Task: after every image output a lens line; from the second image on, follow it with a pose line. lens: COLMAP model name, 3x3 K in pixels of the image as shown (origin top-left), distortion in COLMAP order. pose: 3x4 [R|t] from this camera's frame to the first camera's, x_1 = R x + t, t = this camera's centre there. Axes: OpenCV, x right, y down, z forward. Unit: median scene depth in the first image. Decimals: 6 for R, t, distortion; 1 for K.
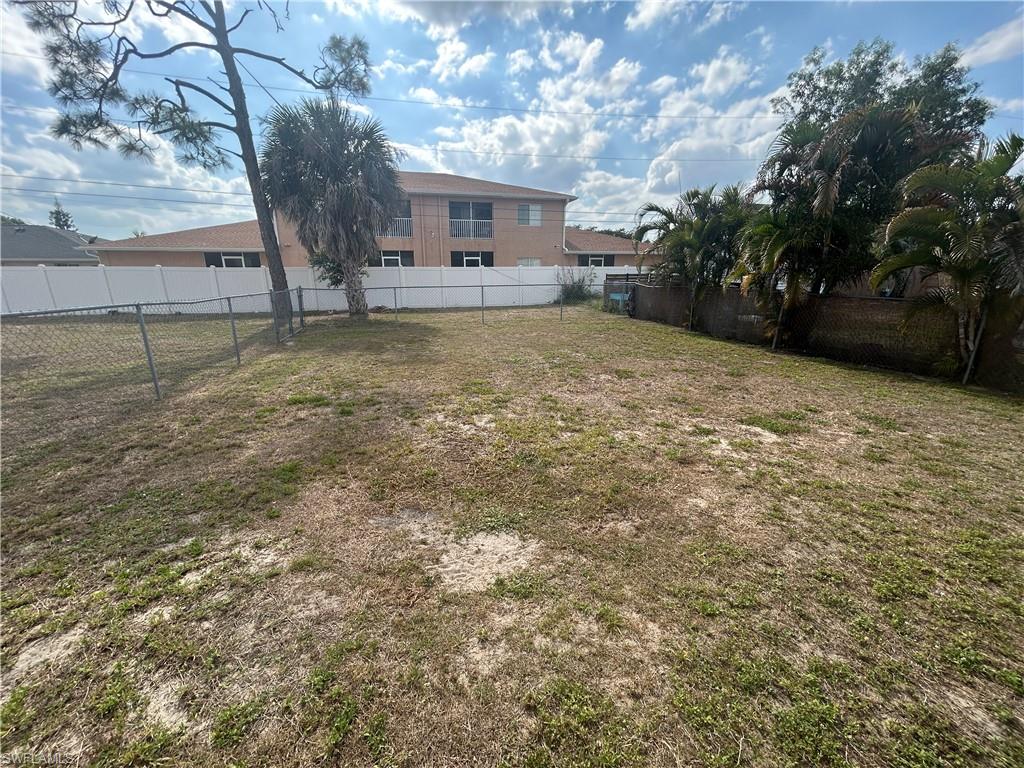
lens RADIAL K [[414.4, 0, 512.0], [0, 414.4, 384.0], [0, 0, 1]] dist [0.003545, 0.000348]
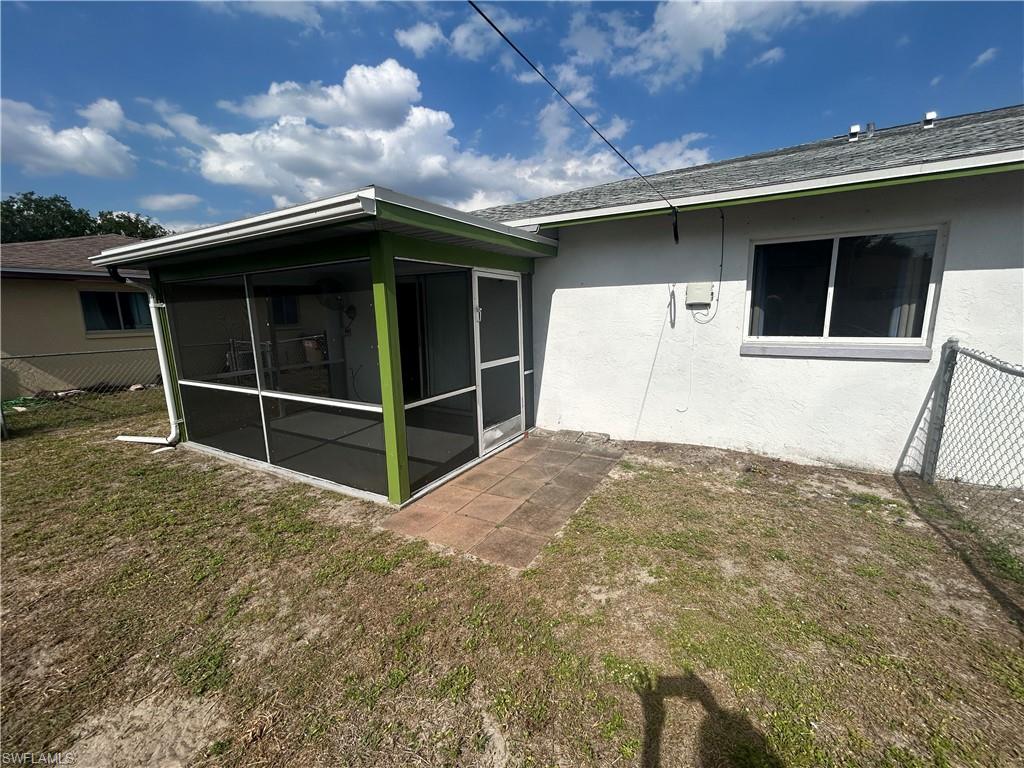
lens RADIAL K [[414.4, 0, 512.0], [0, 414.4, 384.0], [0, 0, 1]] dist [0.003545, 0.000348]
pose [[-0.713980, -0.105363, 0.692193, -0.127568], [0.204142, 0.914333, 0.349745, -0.033283], [-0.669745, 0.391017, -0.631306, 0.109025]]
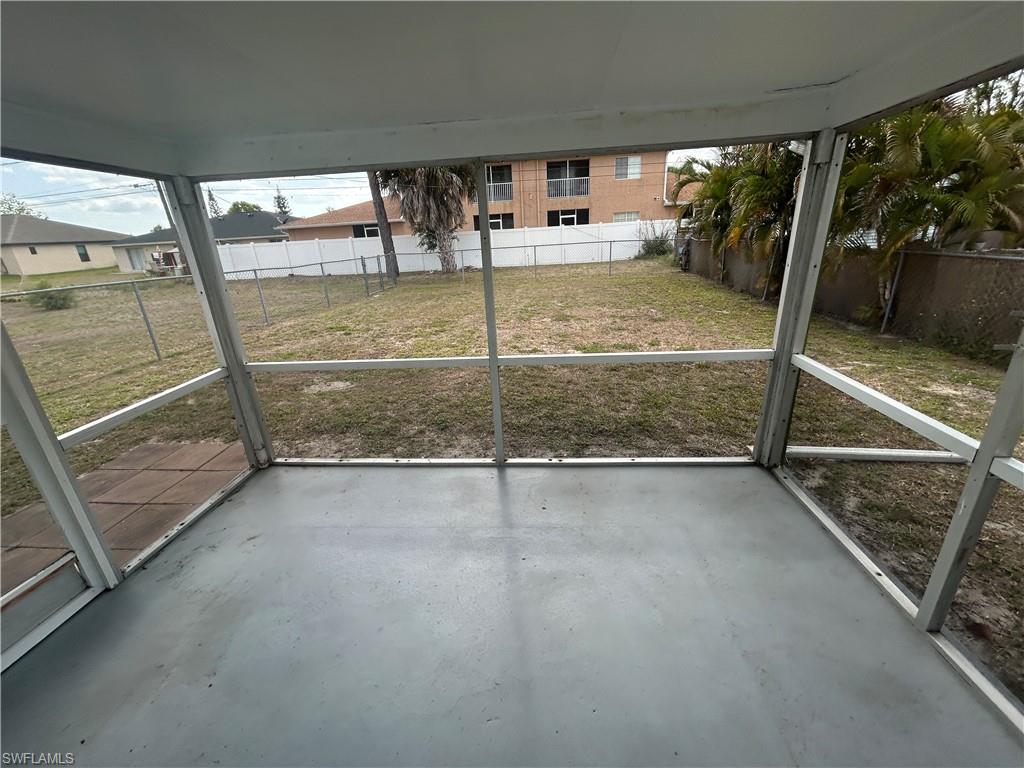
lens RADIAL K [[414.4, 0, 512.0], [0, 414.4, 384.0], [0, 0, 1]] dist [0.003545, 0.000348]
pose [[0.943888, 0.069500, -0.322870, 0.214866], [-0.037975, 0.993962, 0.102940, 0.020270], [0.328075, -0.084903, 0.940828, -0.100072]]
